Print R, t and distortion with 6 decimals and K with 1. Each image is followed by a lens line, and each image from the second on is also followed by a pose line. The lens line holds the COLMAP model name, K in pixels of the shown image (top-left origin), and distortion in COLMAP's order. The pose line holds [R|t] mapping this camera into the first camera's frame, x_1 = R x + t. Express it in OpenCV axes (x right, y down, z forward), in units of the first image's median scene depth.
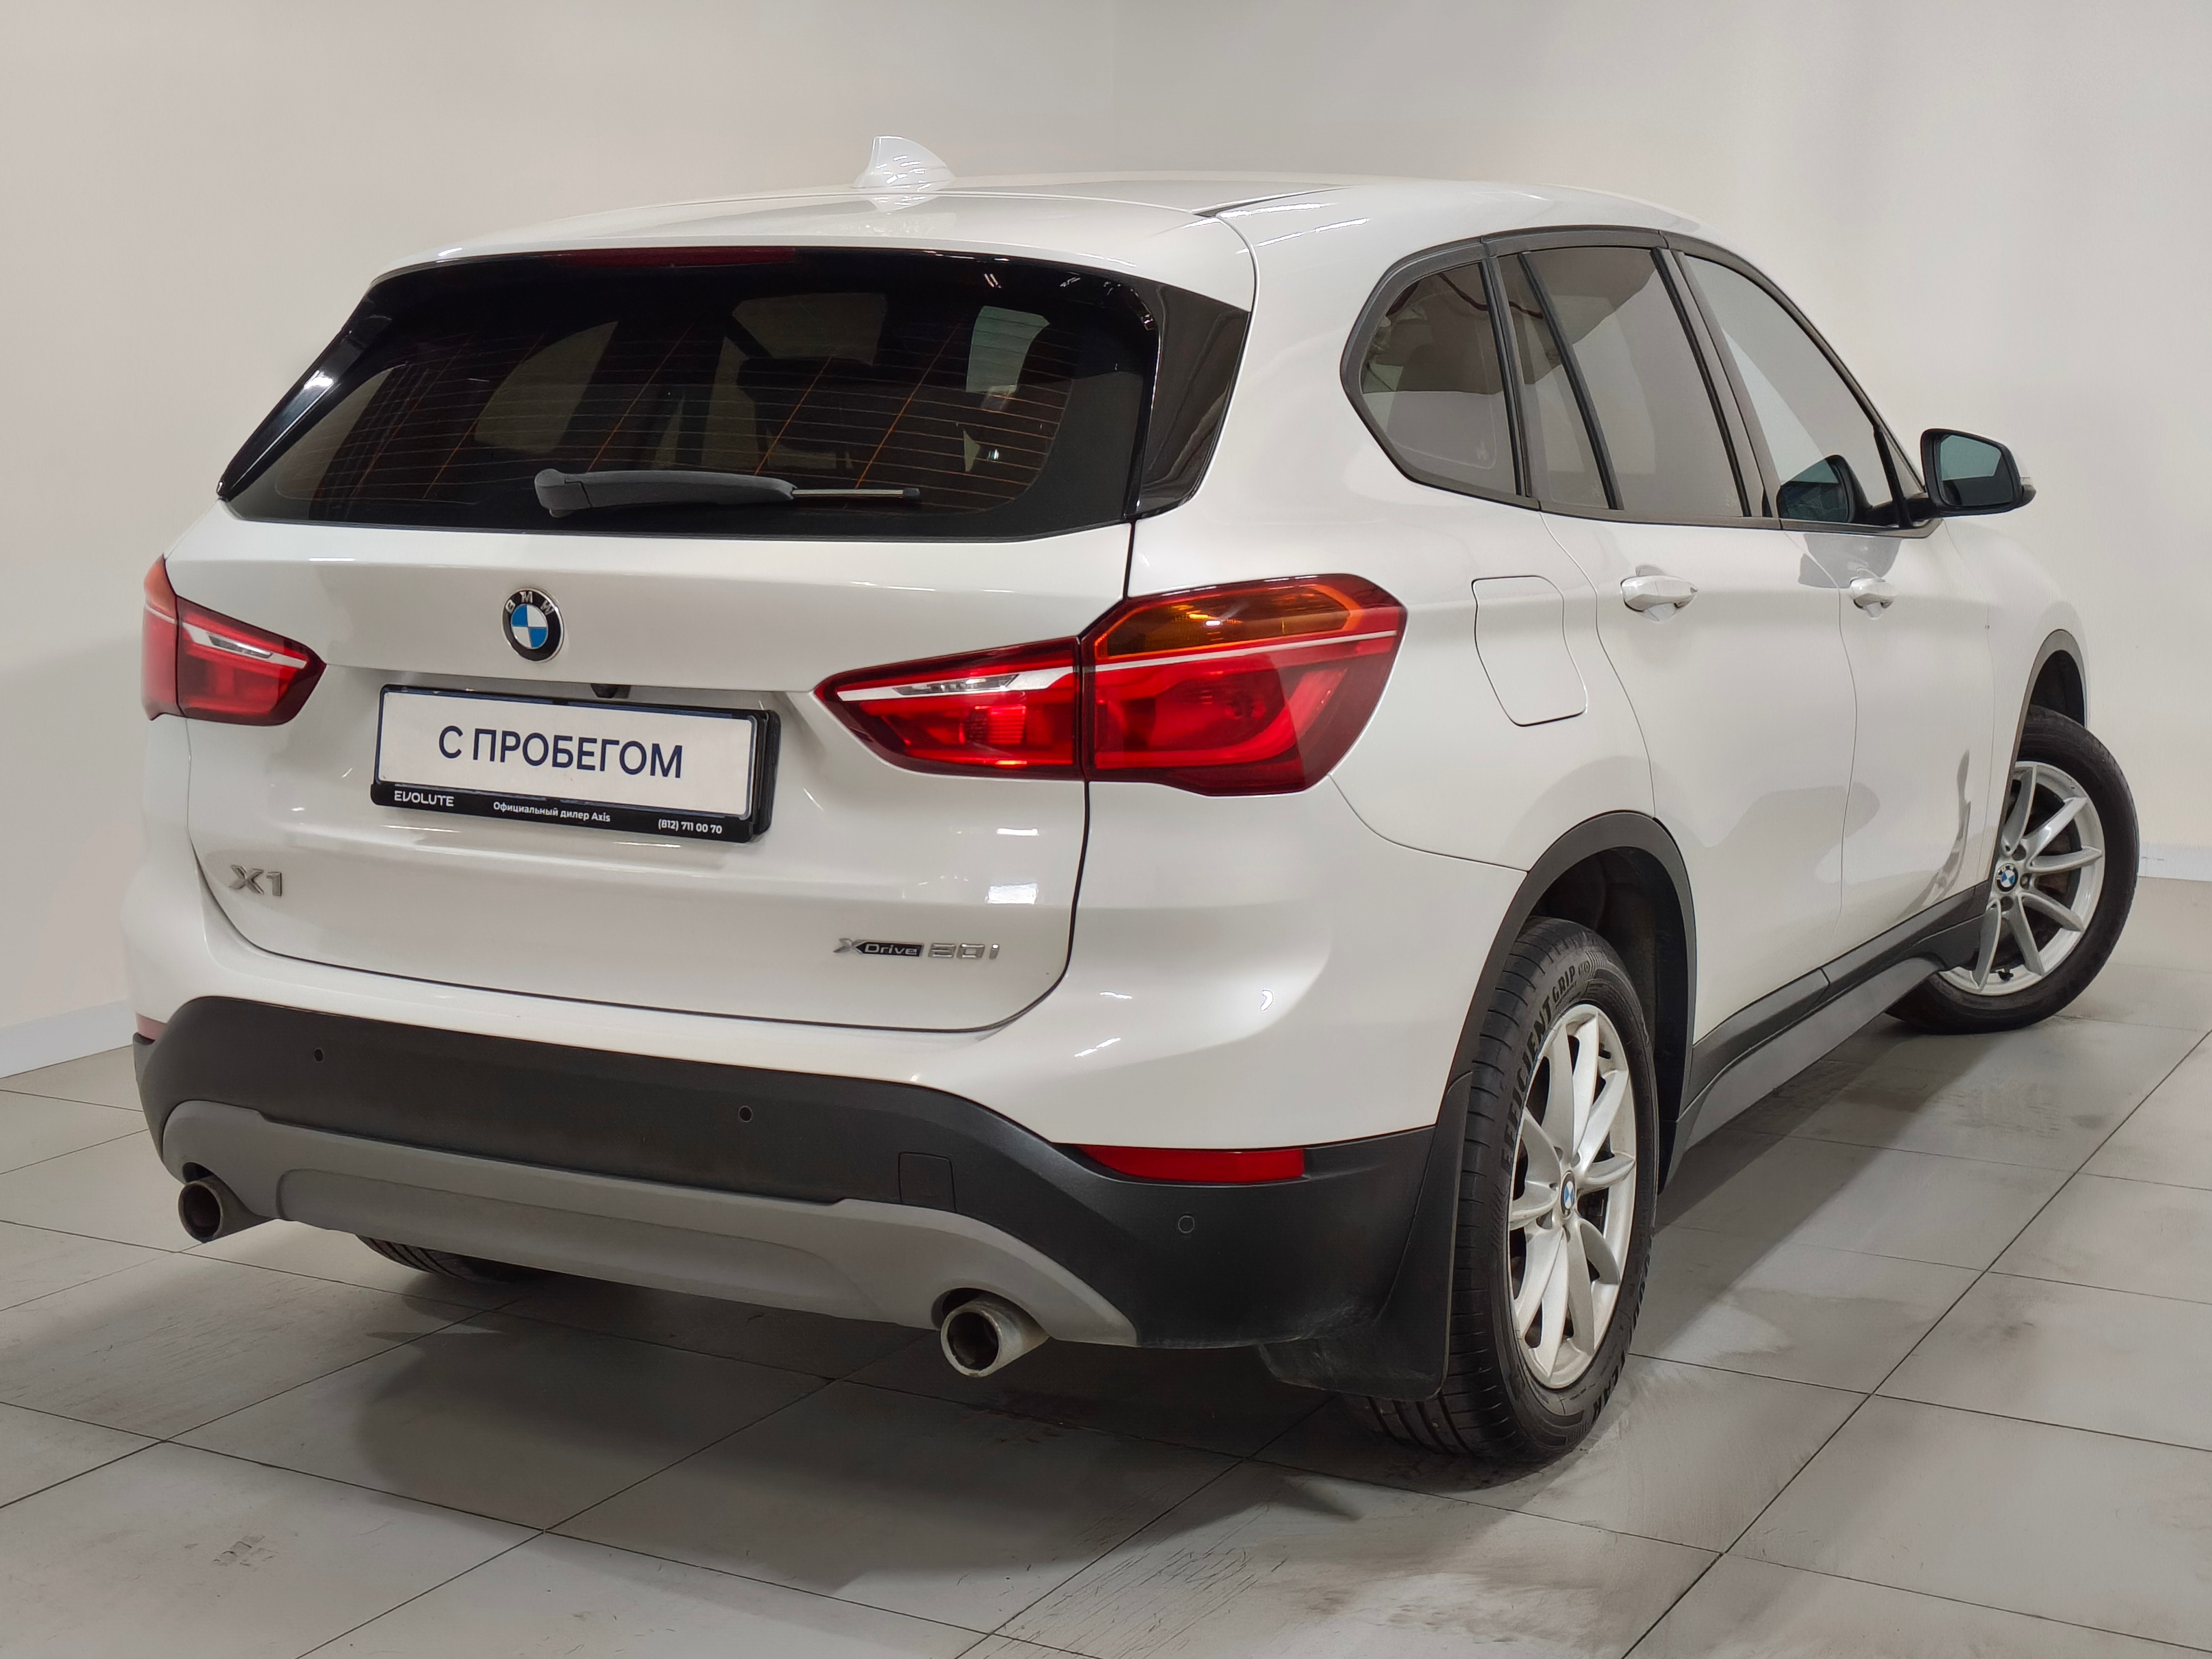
lens RADIAL K [[3032.9, 0, 1119.1], [0, 3032.9, 845.0], [0, 0, 1]] dist [0.005786, 0.000000]
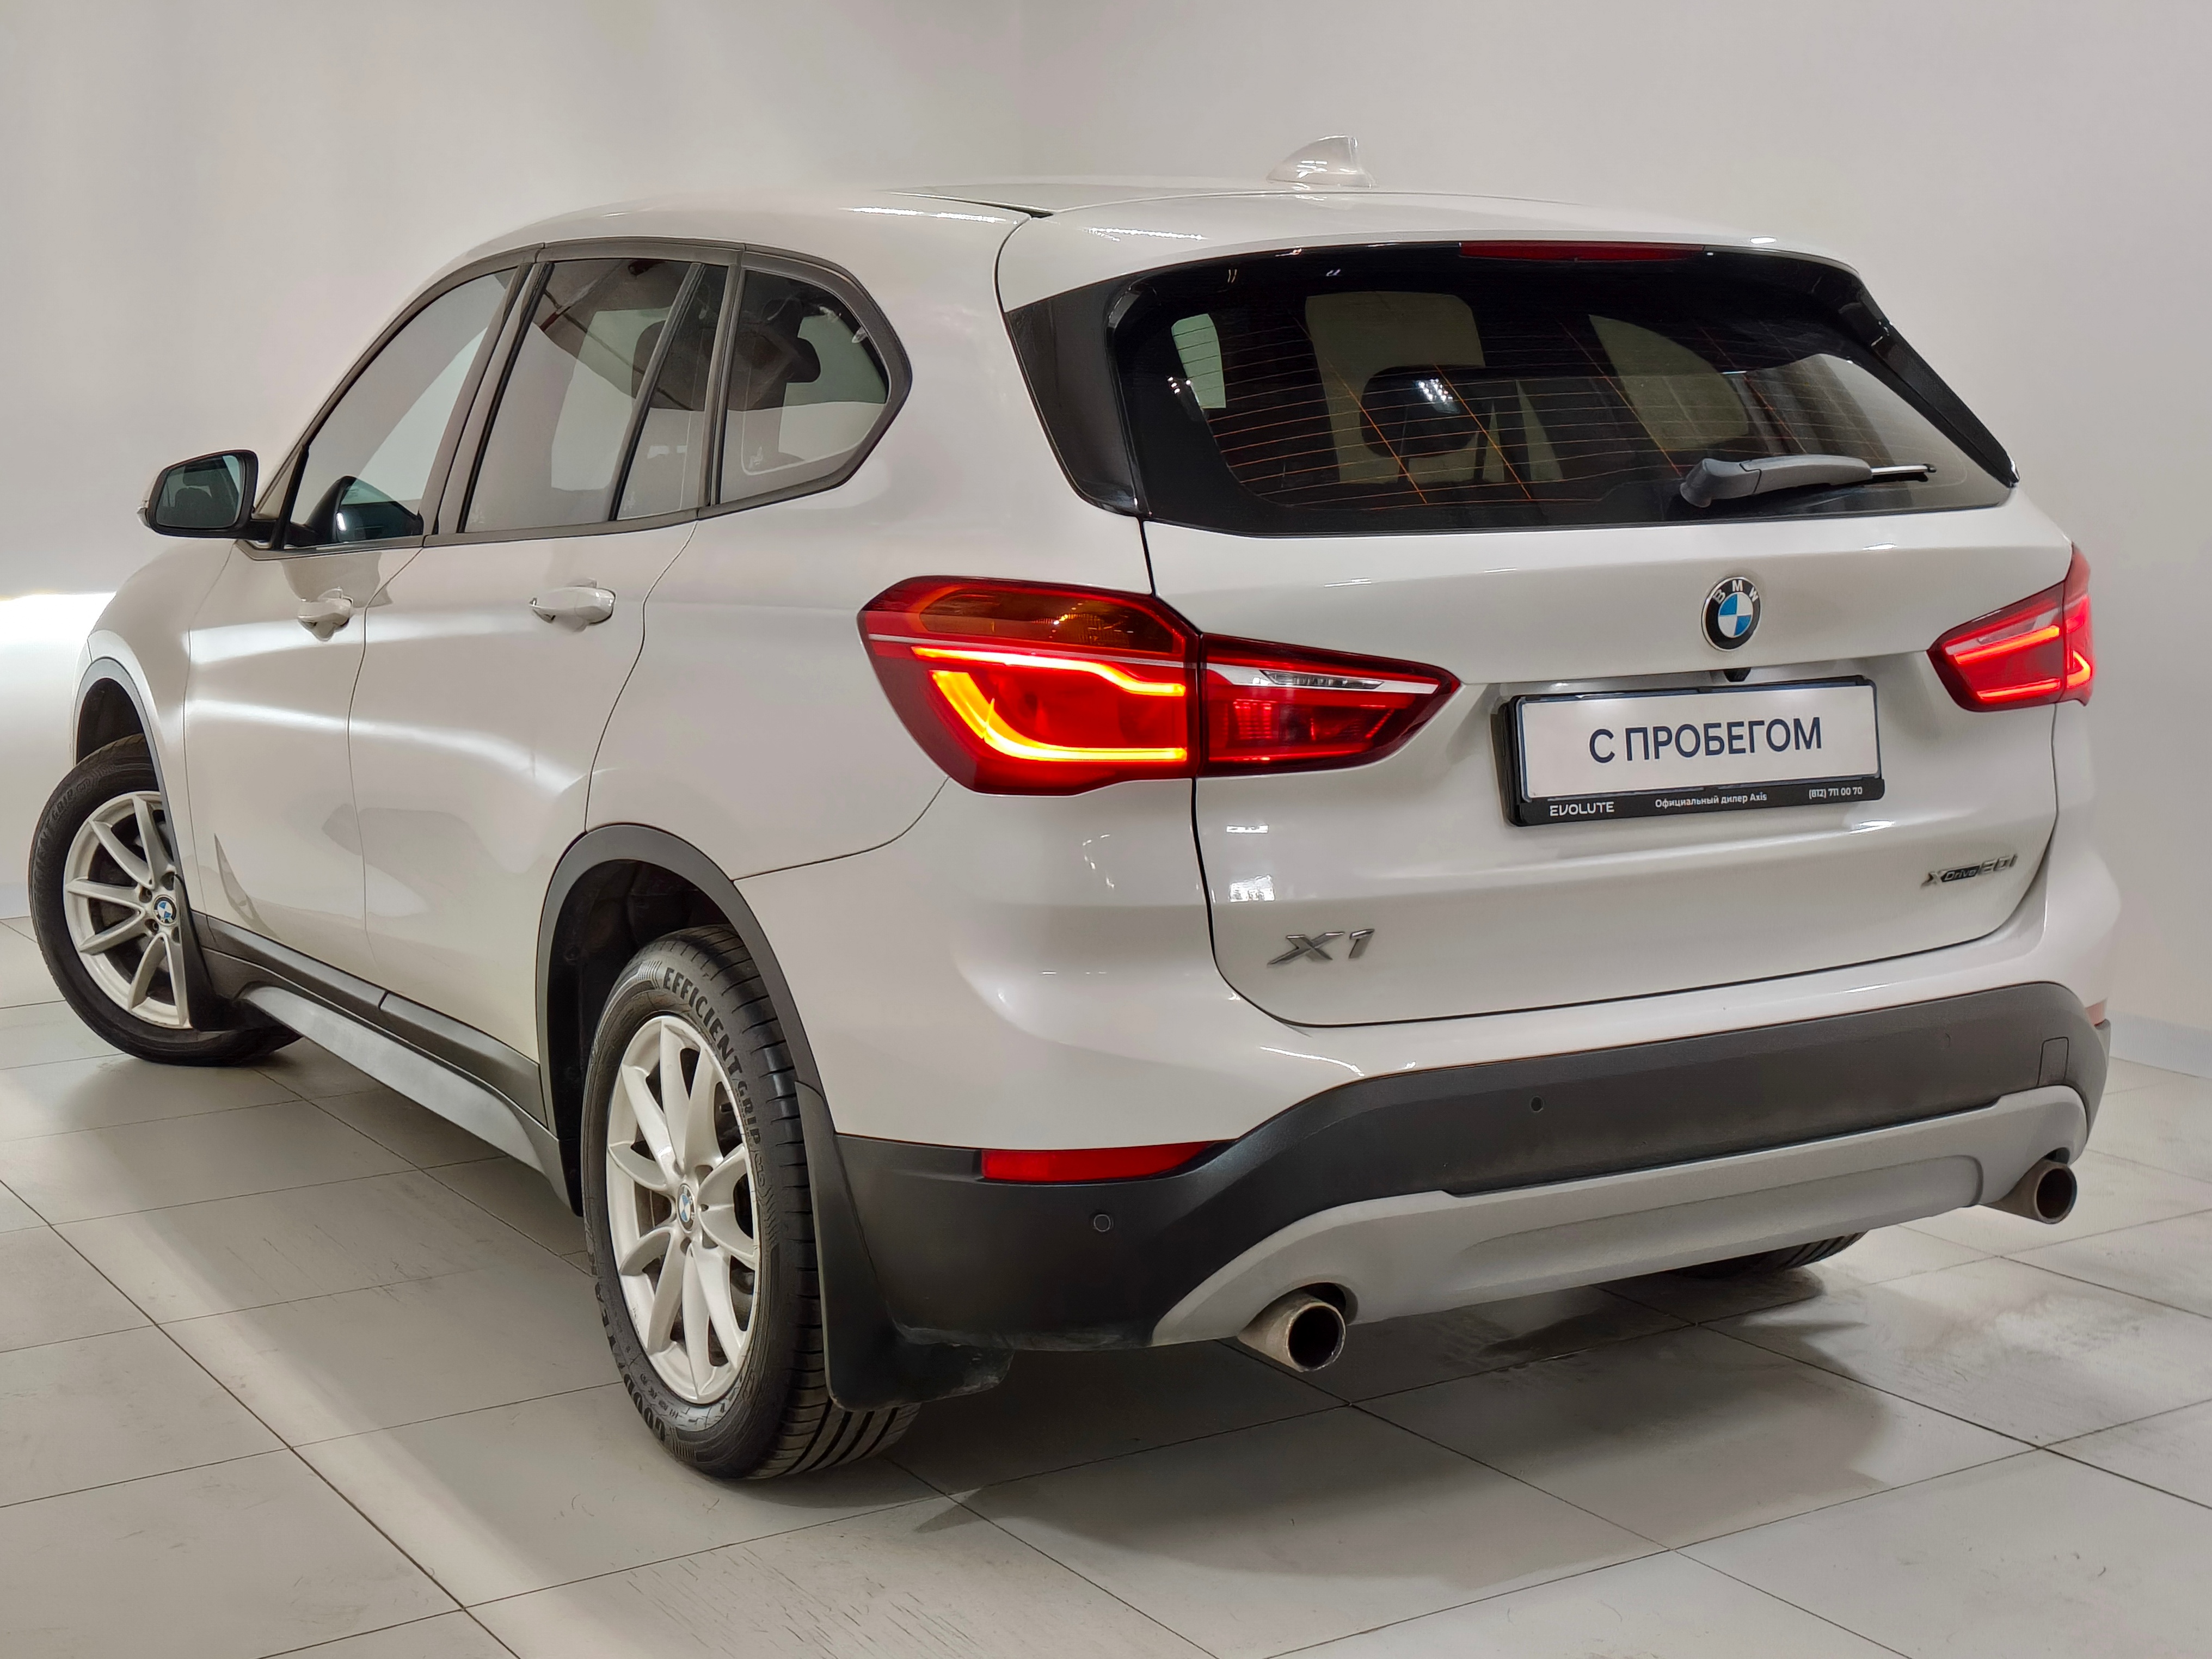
lens RADIAL K [[3032.9, 0, 1116.2], [0, 3032.9, 816.7], [0, 0, 1]] dist [0.005786, 0.000000]
pose [[0.517355, -0.116070, 0.847863, -1.140888], [0.133758, 0.989550, 0.053849, -0.085921], [-0.845253, 0.085550, 0.527474, 0.639207]]
